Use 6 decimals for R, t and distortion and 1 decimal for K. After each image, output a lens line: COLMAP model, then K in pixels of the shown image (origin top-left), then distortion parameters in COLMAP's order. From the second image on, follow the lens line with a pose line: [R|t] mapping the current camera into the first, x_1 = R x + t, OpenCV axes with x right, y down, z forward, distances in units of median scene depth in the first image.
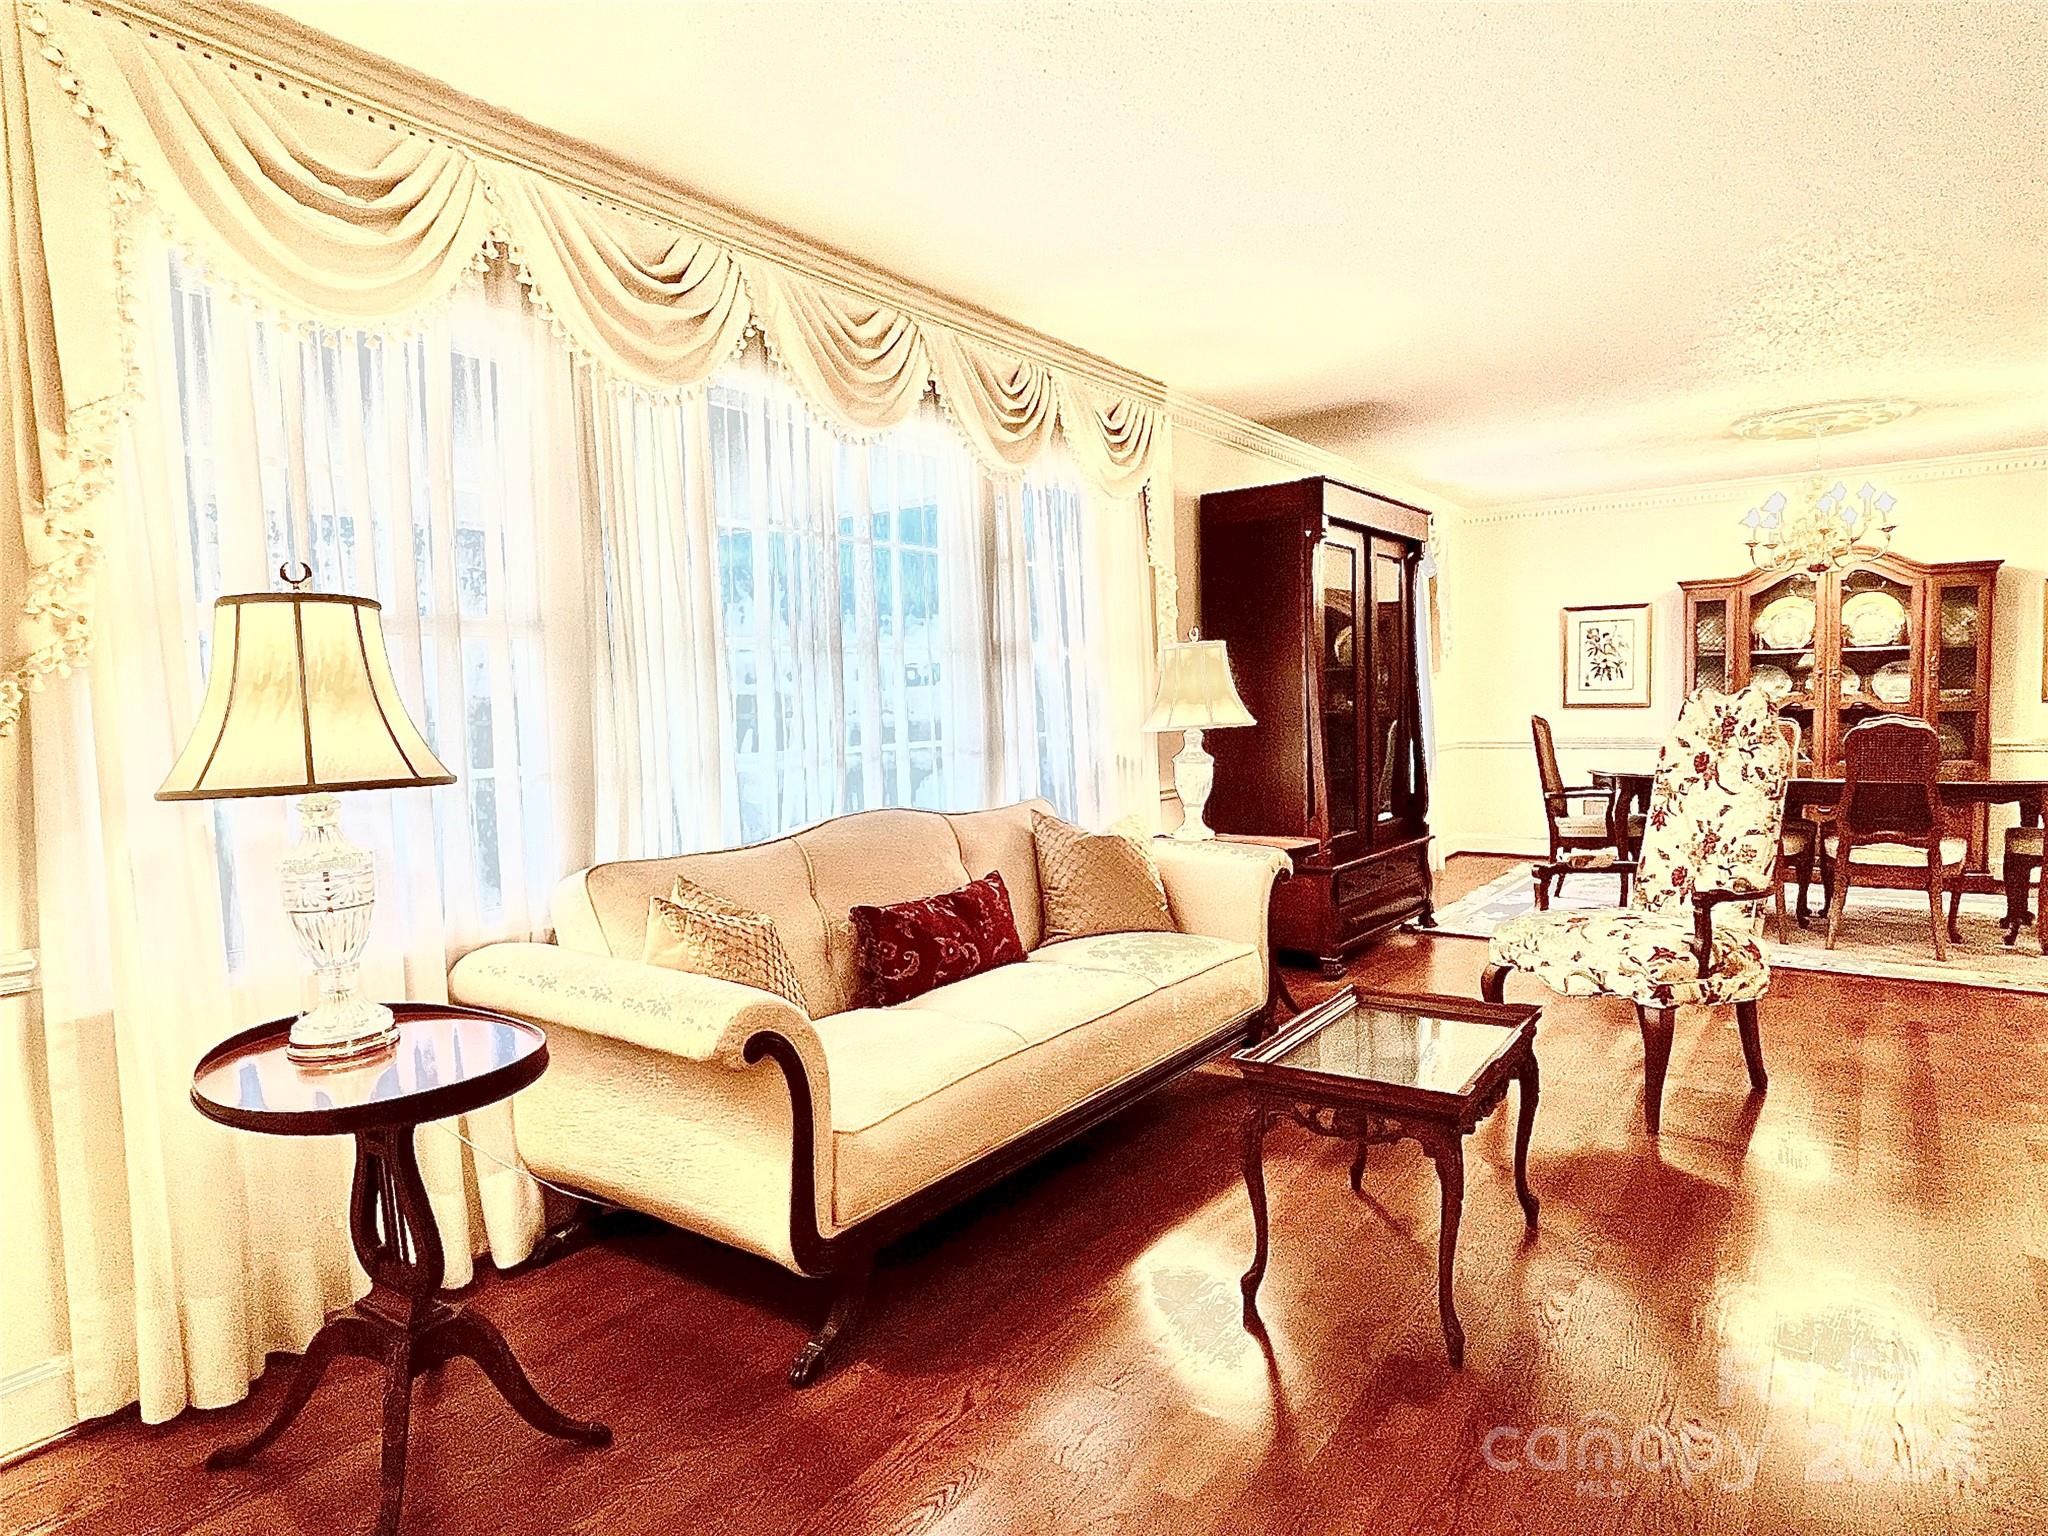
lens RADIAL K [[1181.1, 0, 1028.7], [0, 1181.1, 773.2], [0, 0, 1]] dist [-0.005517, 0.000363]
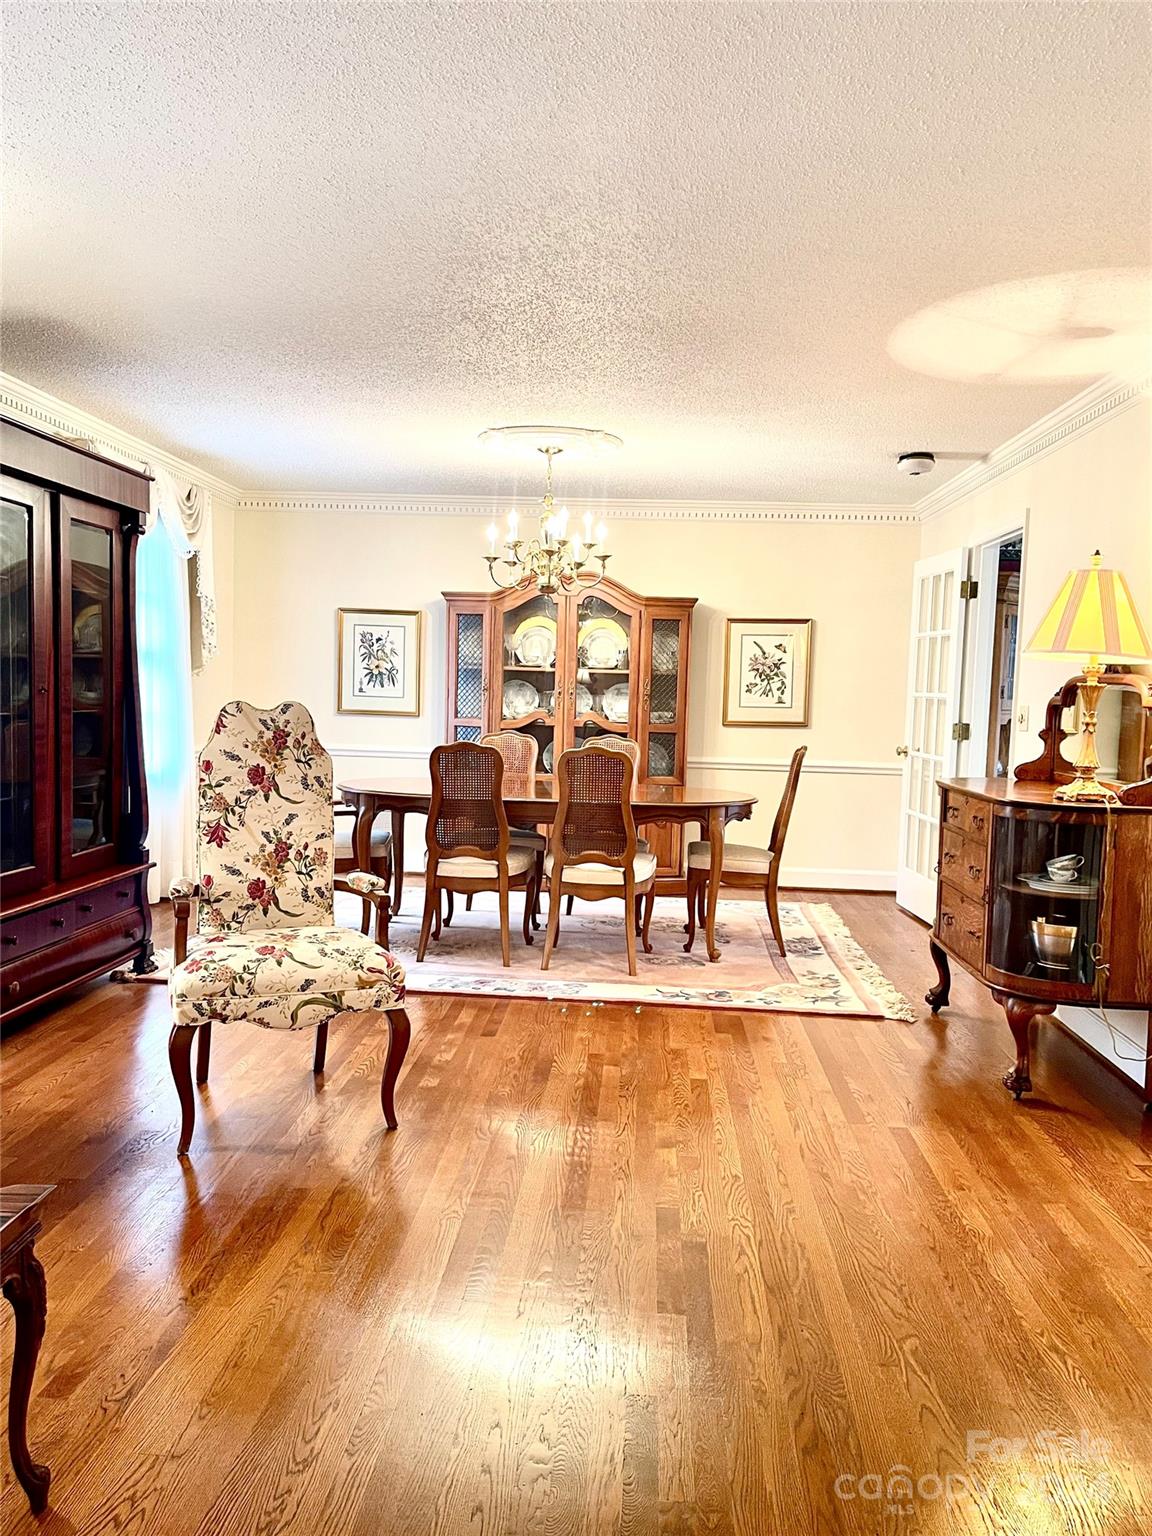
lens RADIAL K [[1216.9, 0, 584.4], [0, 1216.9, 775.7], [0, 0, 1]] dist [0.055811, -0.035344]
pose [[0.836984, 0.010029, 0.547135, 0.107919], [-0.014500, 0.999887, 0.003854, -0.015608], [-0.547035, -0.011159, 0.837035, 0.088195]]
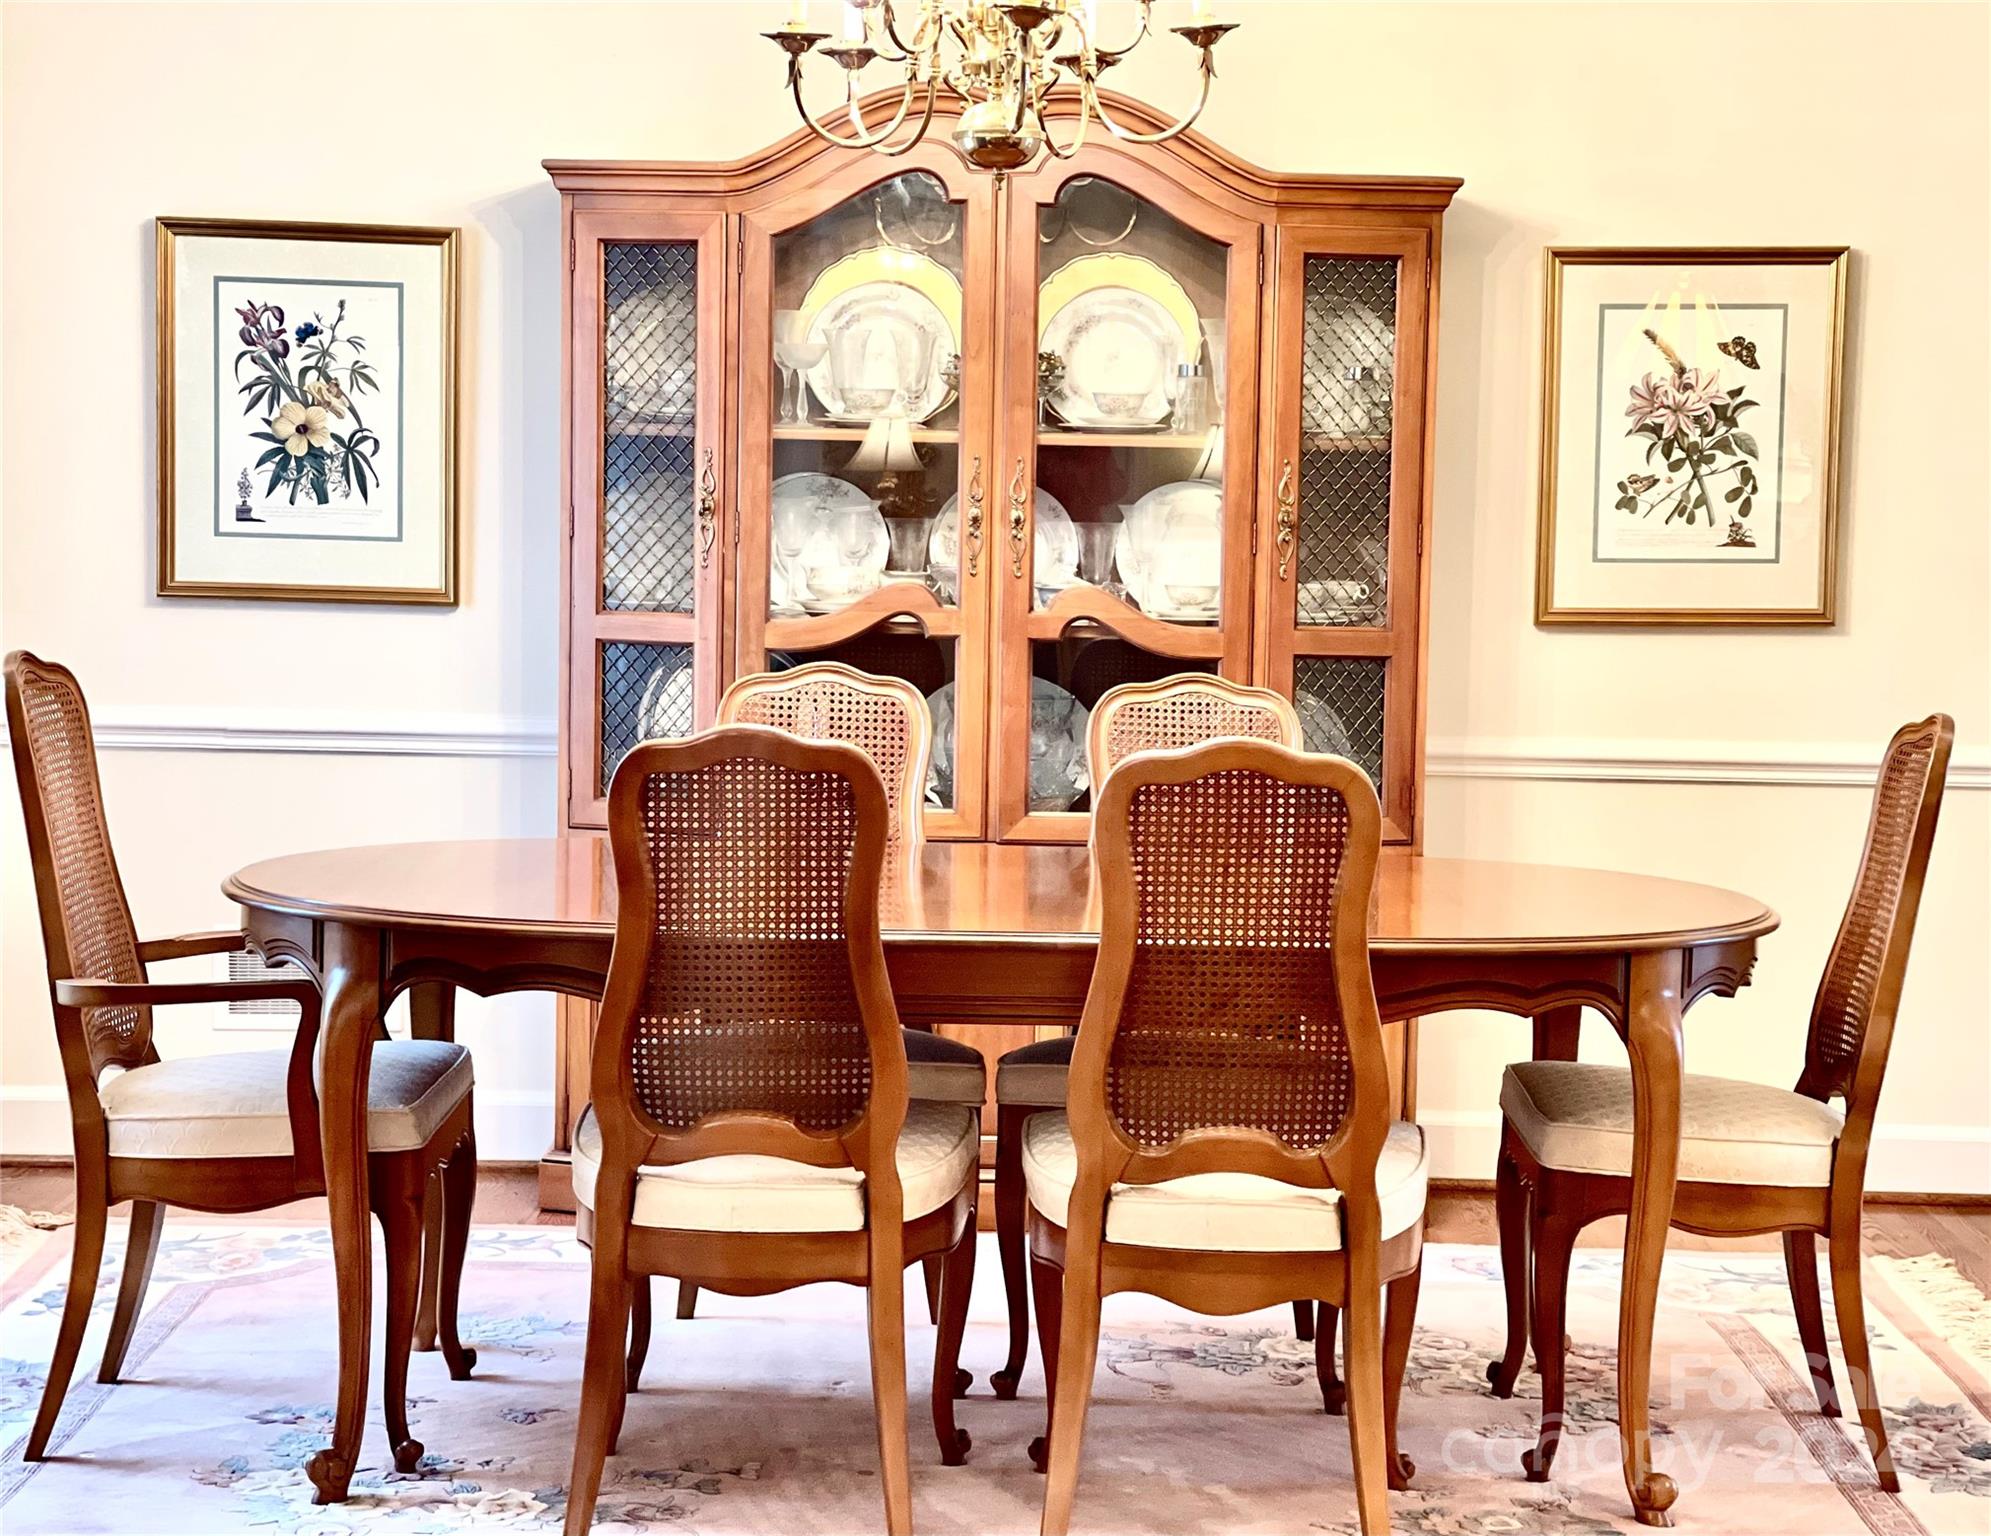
lens RADIAL K [[3948.8, 0, 1064.3], [0, 3948.8, 738.5], [0, 0, 1]] dist [0.152448, 0.000000]
pose [[0.804882, 0.000419, 0.593435, 0.113326], [-0.001100, 0.999999, 0.000785, -0.032412], [-0.593434, -0.001285, 0.804882, 0.210212]]
